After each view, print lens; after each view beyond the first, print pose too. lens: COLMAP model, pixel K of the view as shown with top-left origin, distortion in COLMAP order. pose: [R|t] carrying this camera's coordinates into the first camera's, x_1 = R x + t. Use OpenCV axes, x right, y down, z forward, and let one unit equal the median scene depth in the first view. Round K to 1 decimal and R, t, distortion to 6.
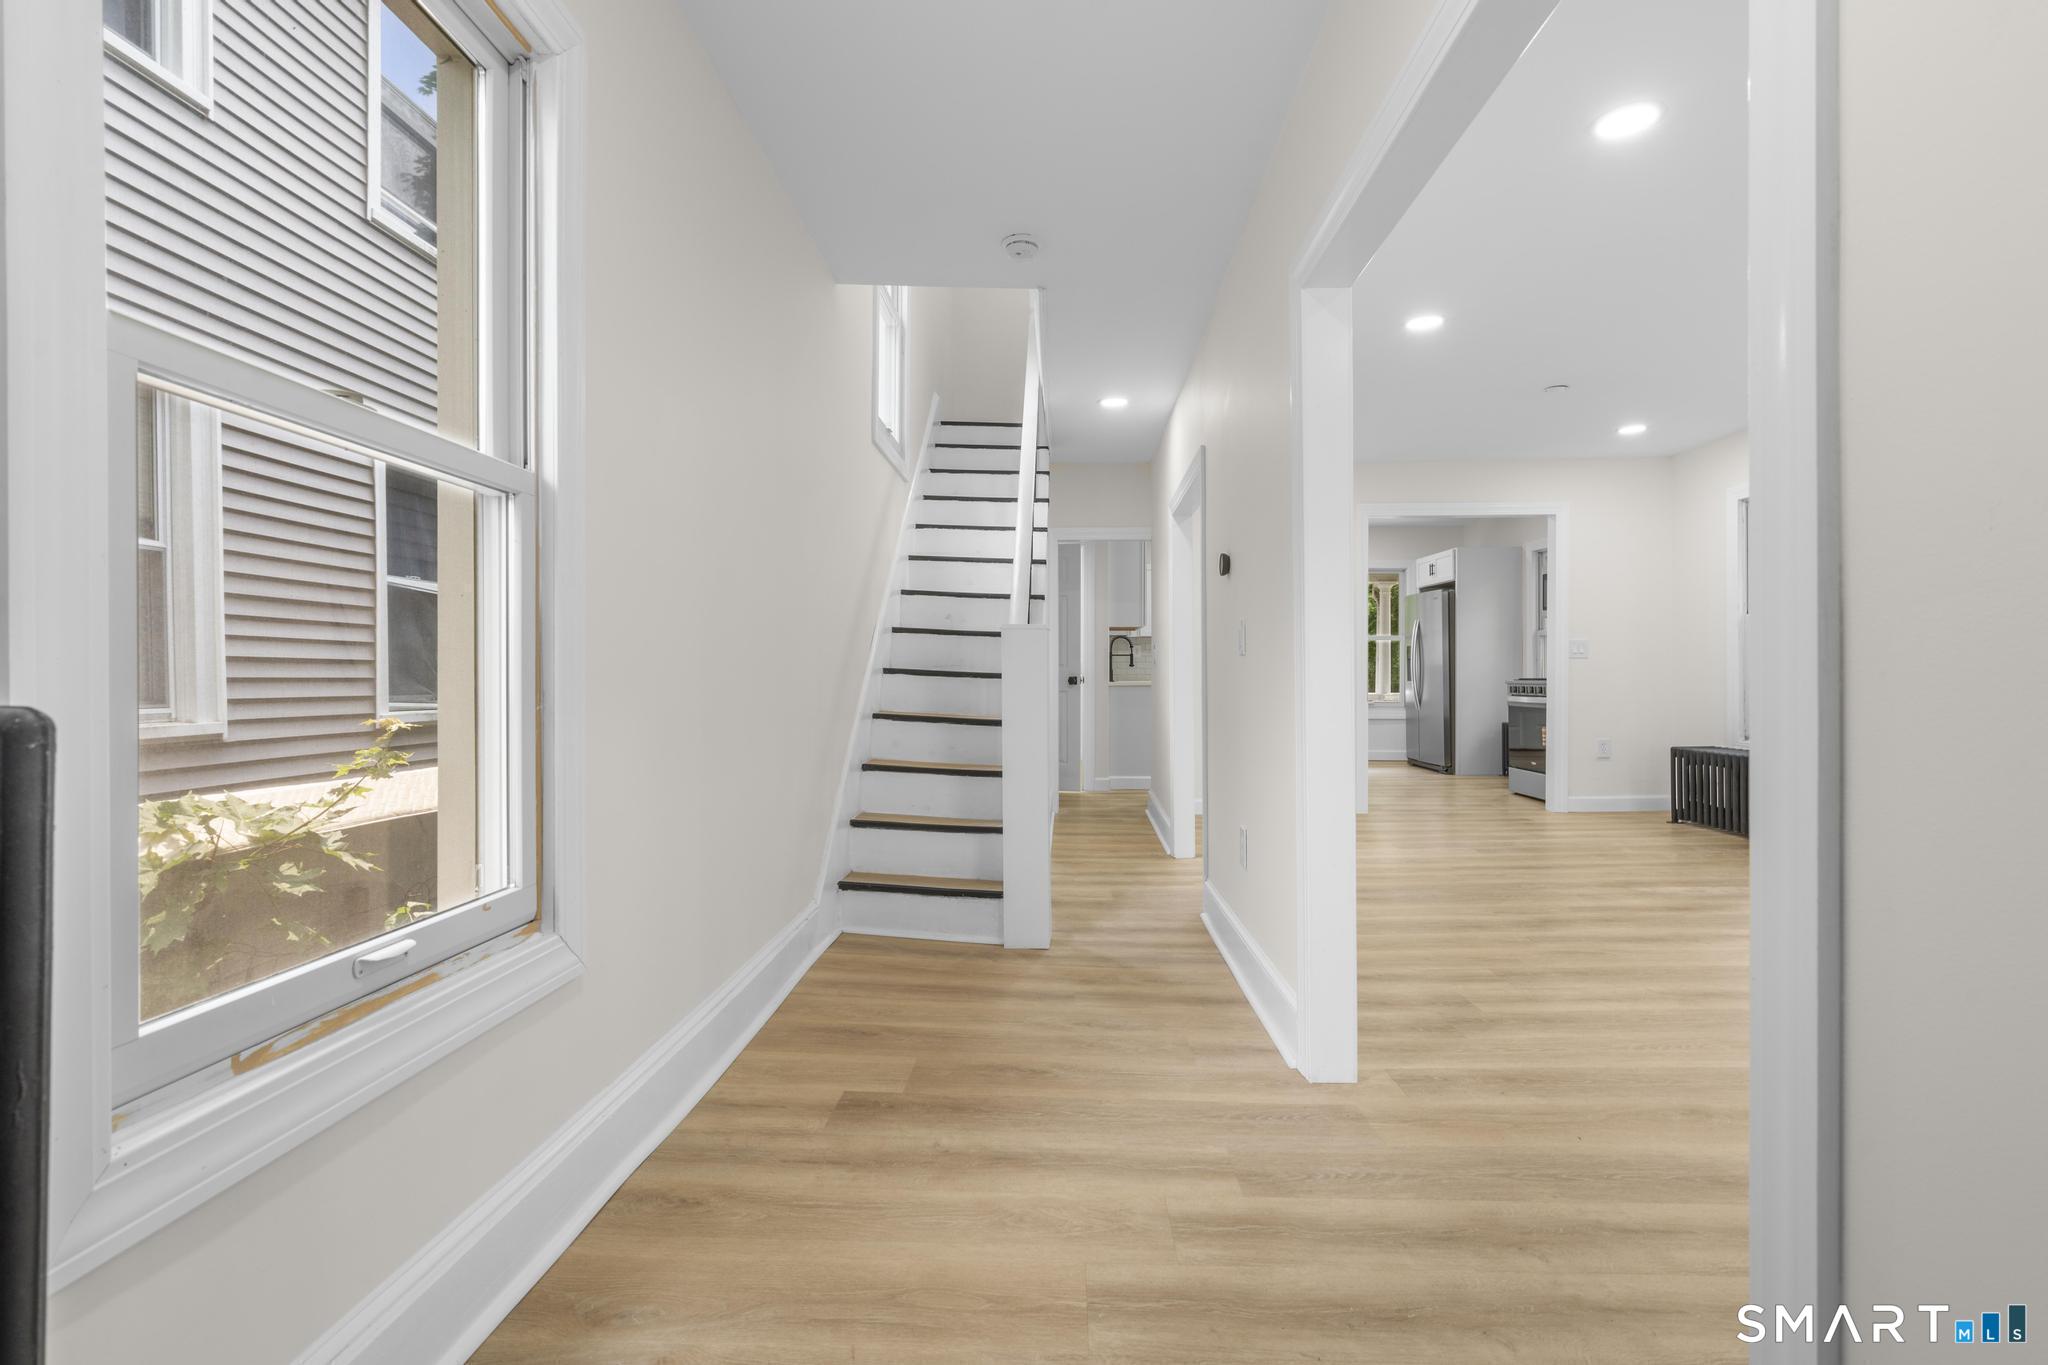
lens RADIAL K [[950.2, 0, 1030.1], [0, 950.2, 684.7], [0, 0, 1]] dist [-0.004042, 0.003050]
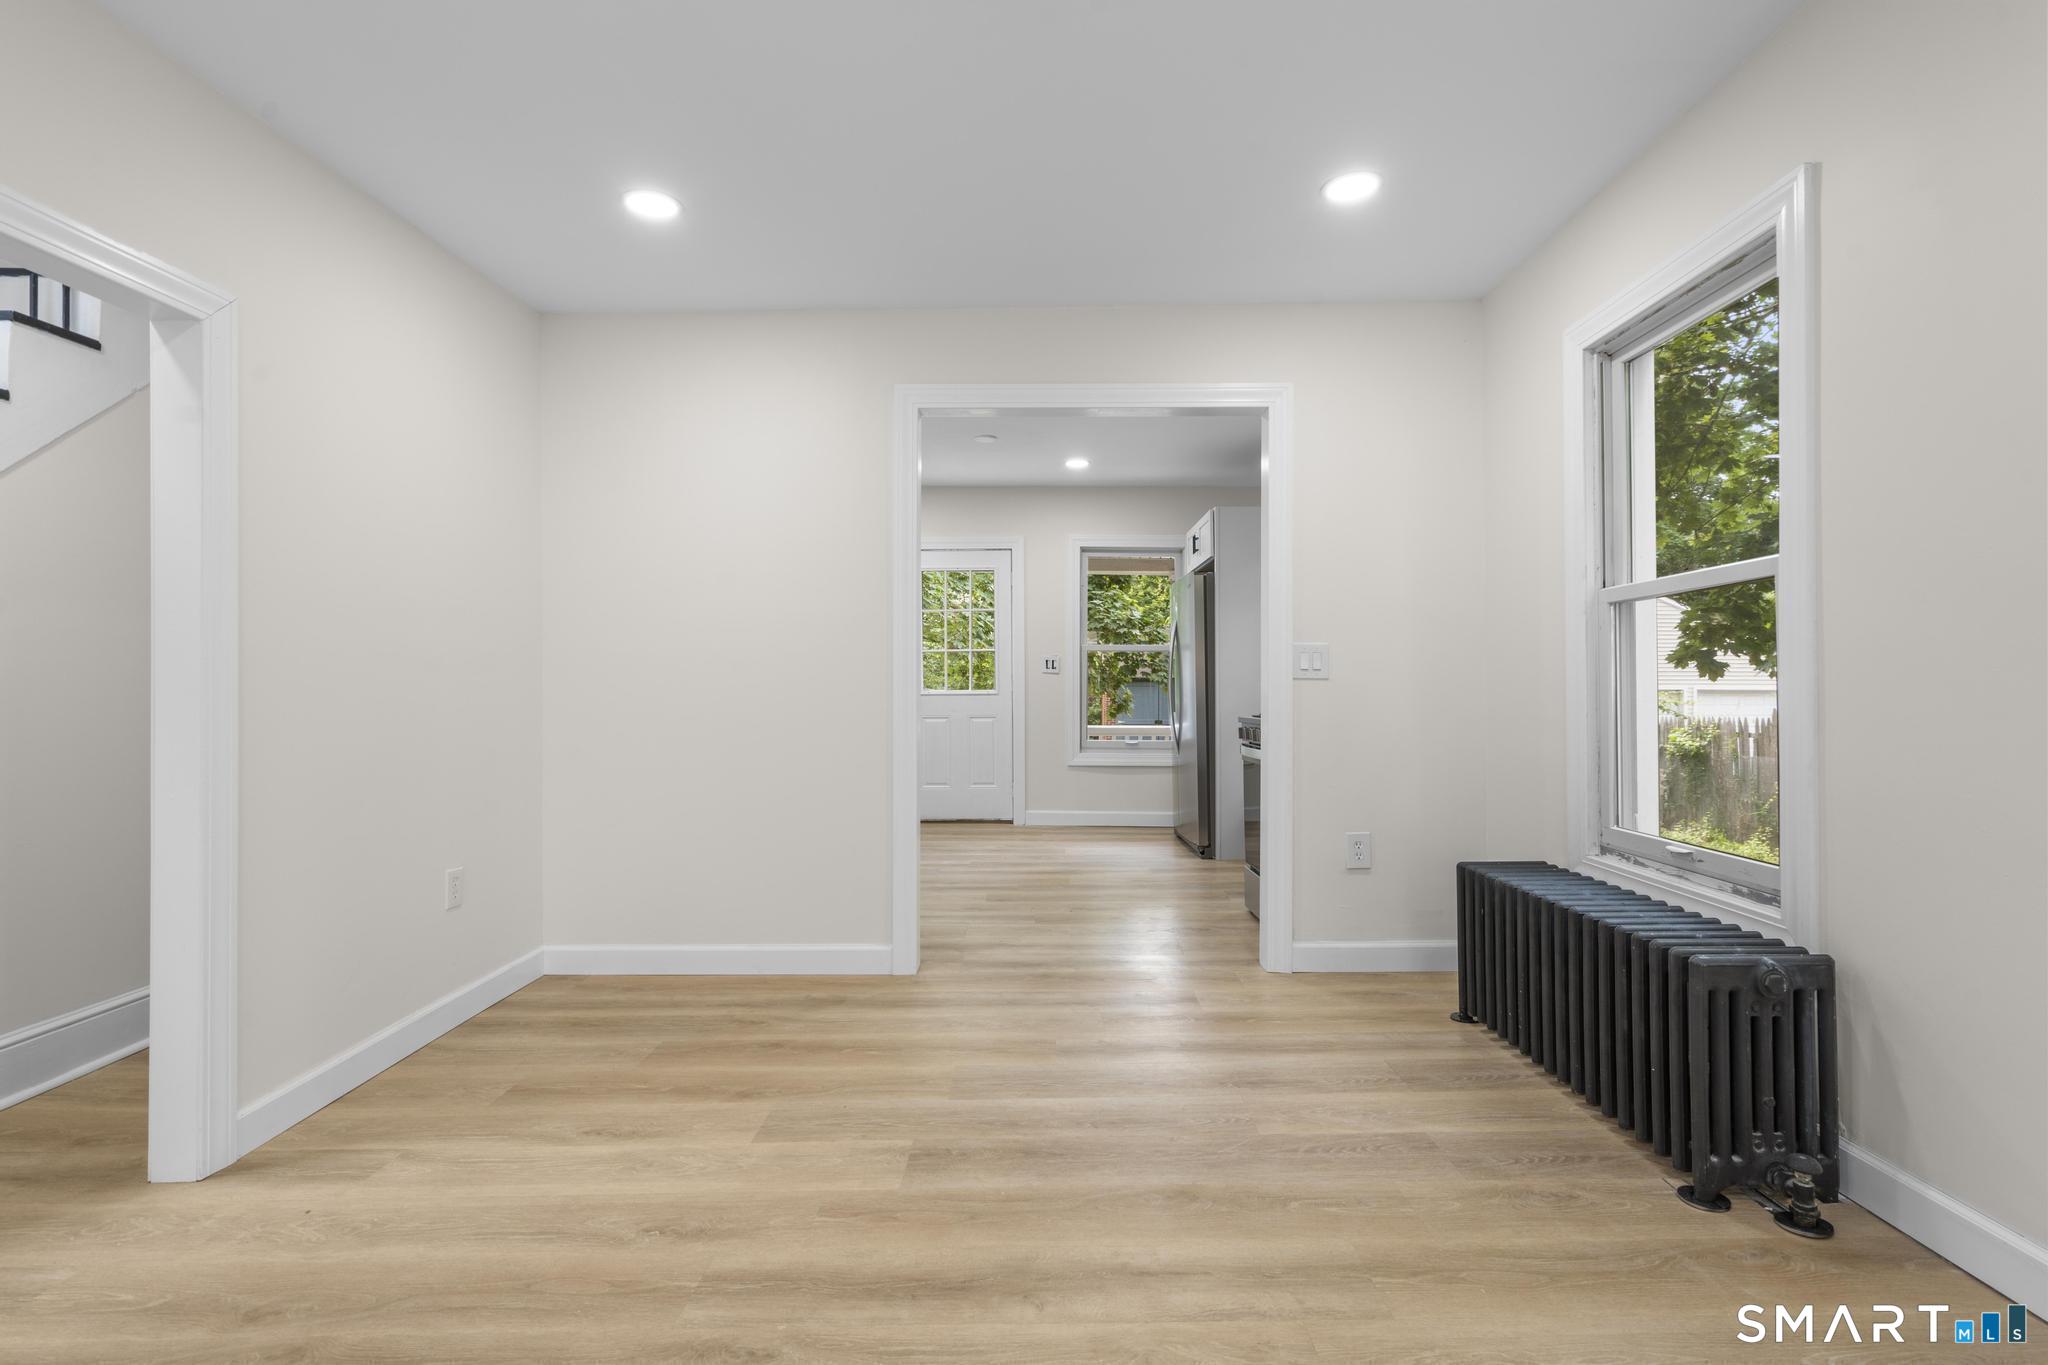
lens RADIAL K [[950.2, 0, 1033.5], [0, 950.2, 685.6], [0, 0, 1]] dist [-0.004042, 0.003050]
pose [[0.999567, 0.004635, 0.029059, 0.355608], [-0.004126, 0.999837, -0.017567, -0.012584], [-0.029136, 0.017440, 0.999423, 0.415450]]
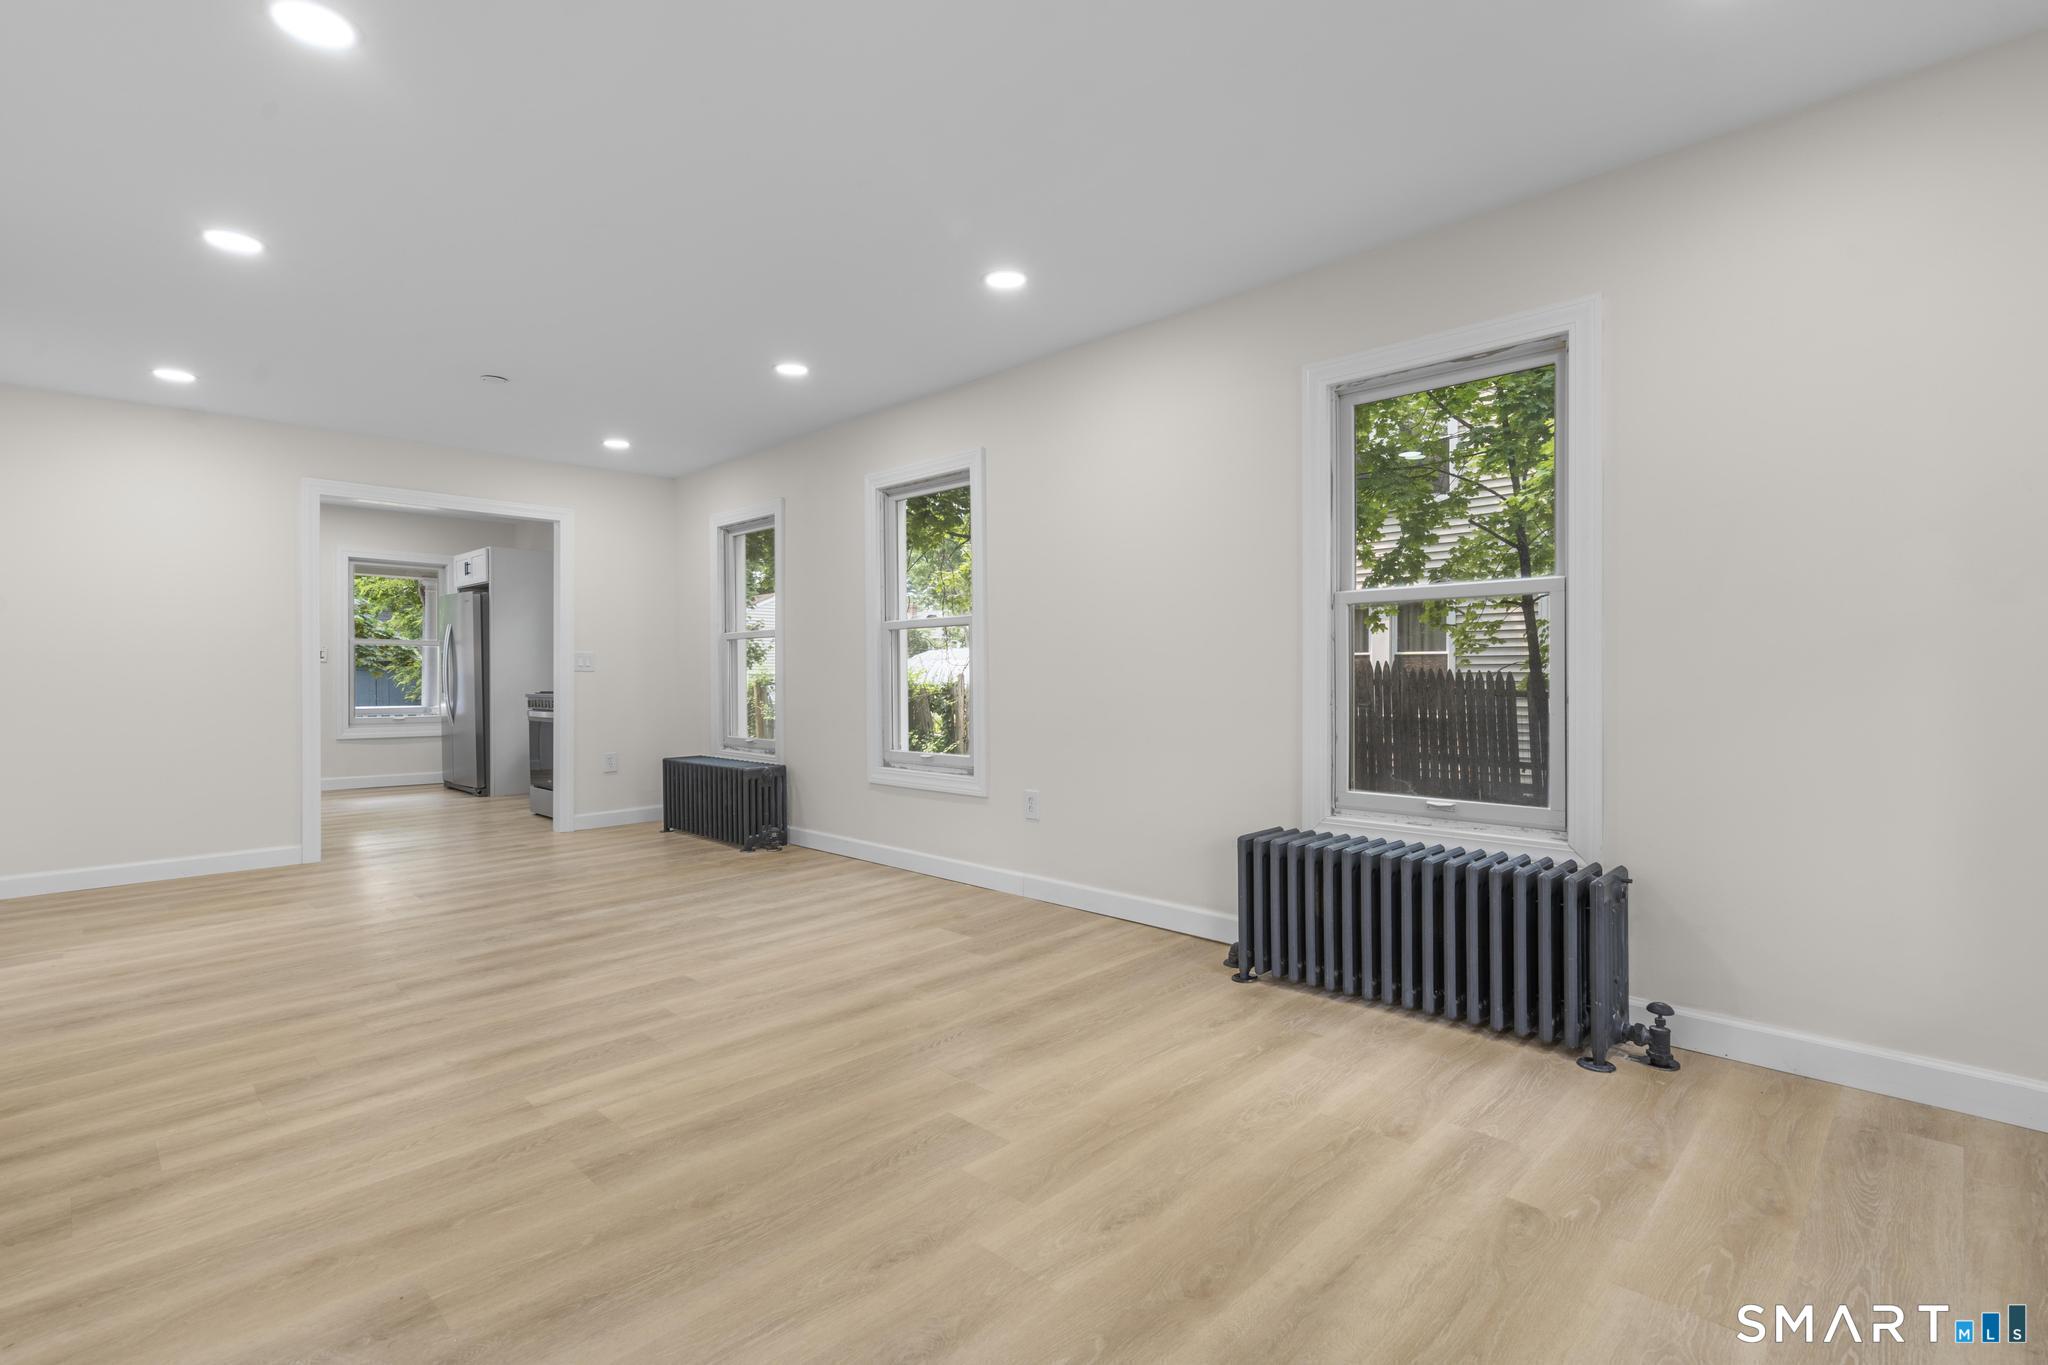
lens RADIAL K [[950.2, 0, 1036.0], [0, 950.2, 679.1], [0, 0, 1]] dist [-0.004042, 0.003050]
pose [[0.669694, 0.001366, 0.742636, 0.143820], [0.005918, 0.999957, -0.007176, -0.008911], [-0.742613, 0.009201, 0.669657, 0.003544]]
